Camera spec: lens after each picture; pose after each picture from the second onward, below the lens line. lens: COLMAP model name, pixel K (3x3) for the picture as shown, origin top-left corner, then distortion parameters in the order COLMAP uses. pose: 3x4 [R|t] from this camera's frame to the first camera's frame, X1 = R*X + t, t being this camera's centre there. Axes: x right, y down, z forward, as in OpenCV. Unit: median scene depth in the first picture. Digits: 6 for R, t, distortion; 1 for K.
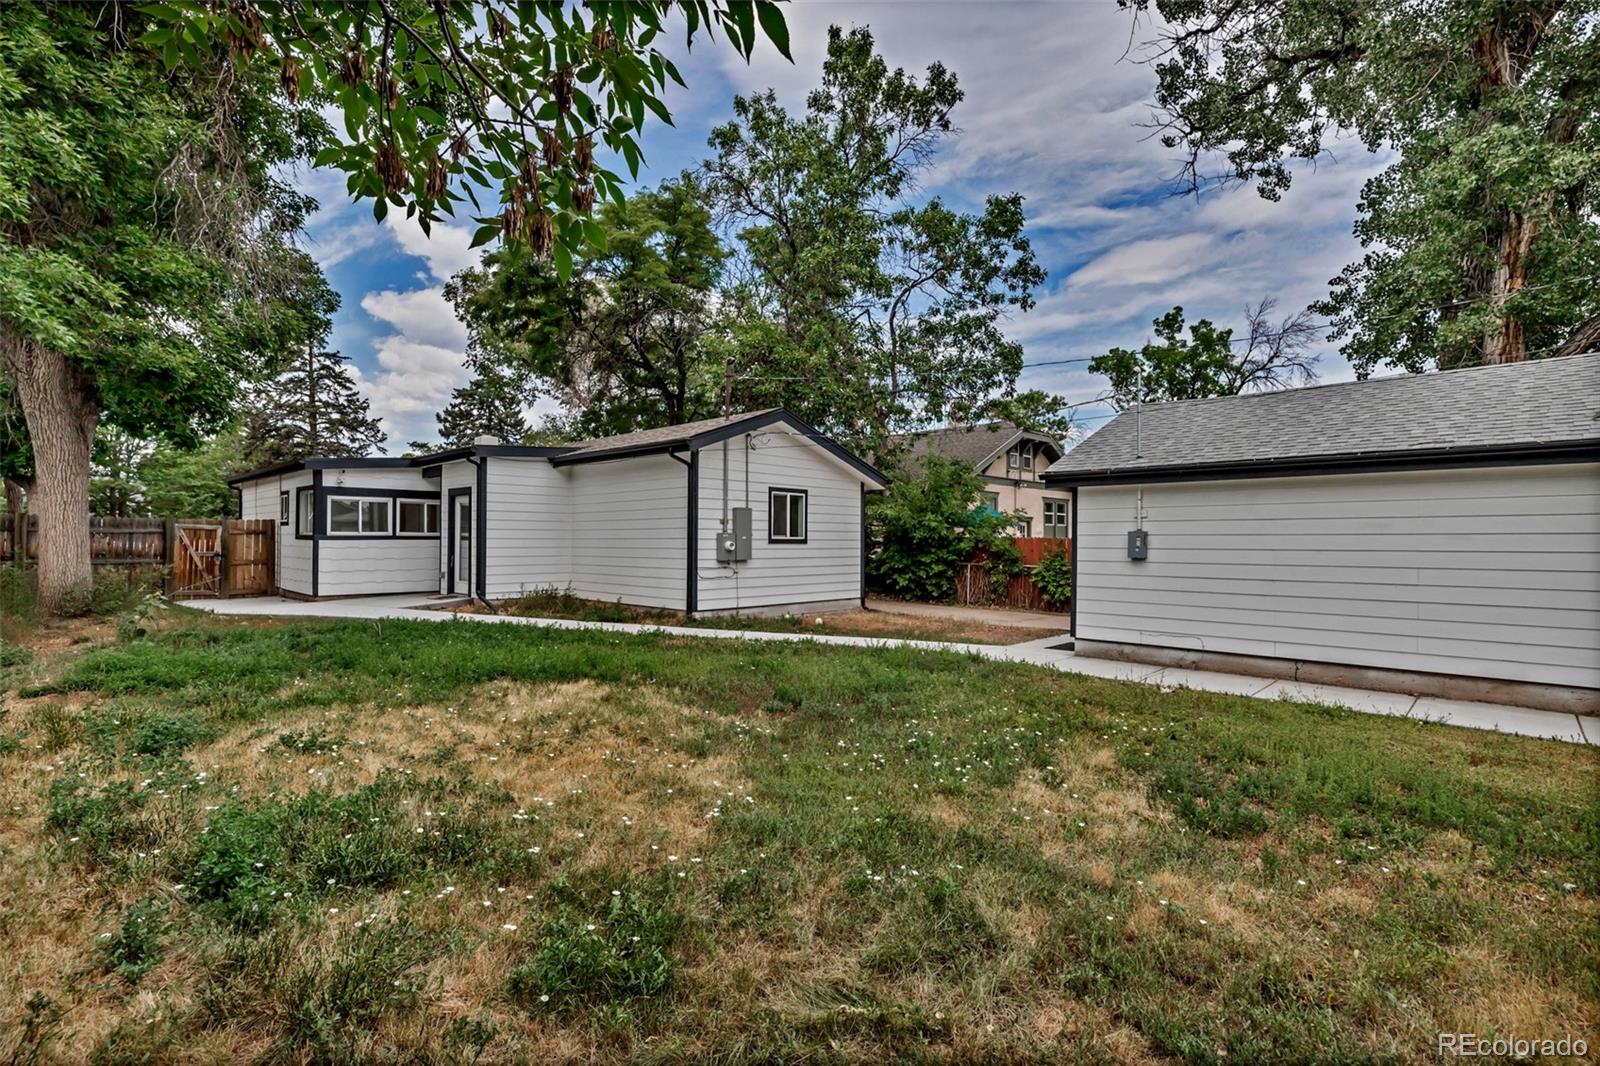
lens RADIAL K [[750.3, 0, 787.5], [0, 750.3, 534.7], [0, 0, 1]] dist [-0.008752, 0.000248]
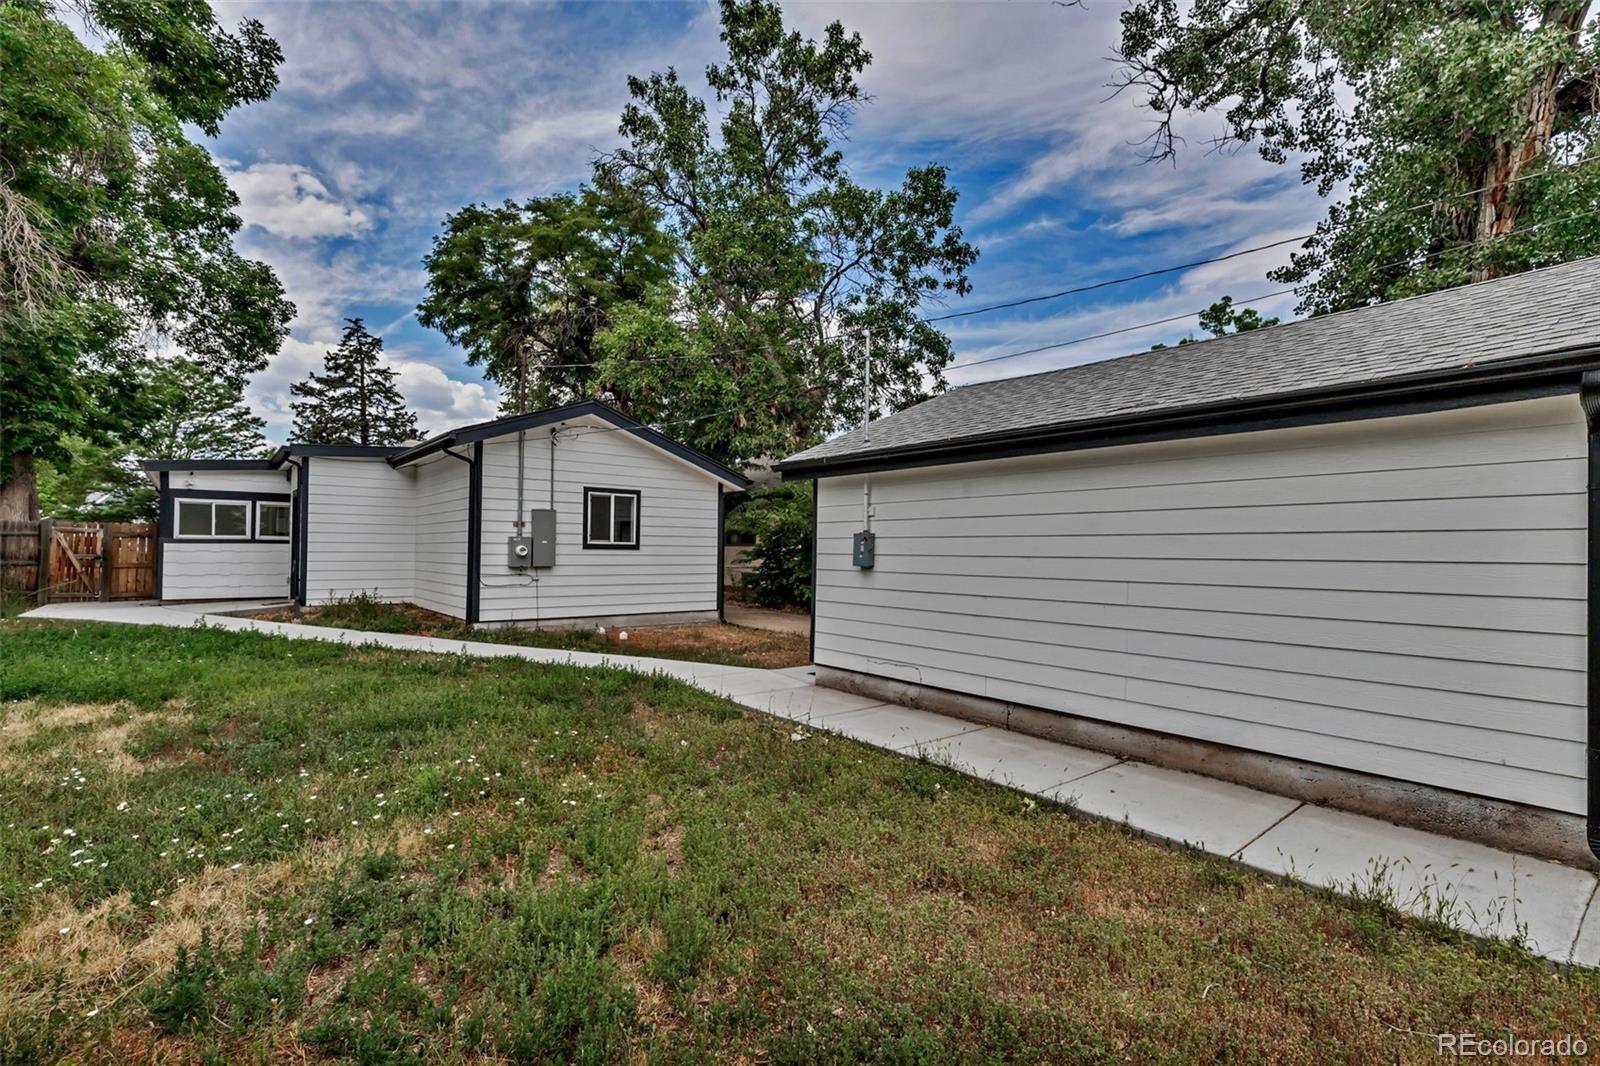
lens RADIAL K [[733.9, 0, 809.9], [0, 733.9, 540.6], [0, 0, 1]] dist [-0.001206, 0.000851]
pose [[0.993294, 0.004223, -0.115535, 0.301256], [-0.005011, 0.999966, -0.006531, 0.005373], [0.115504, 0.007066, 0.993282, 0.125512]]
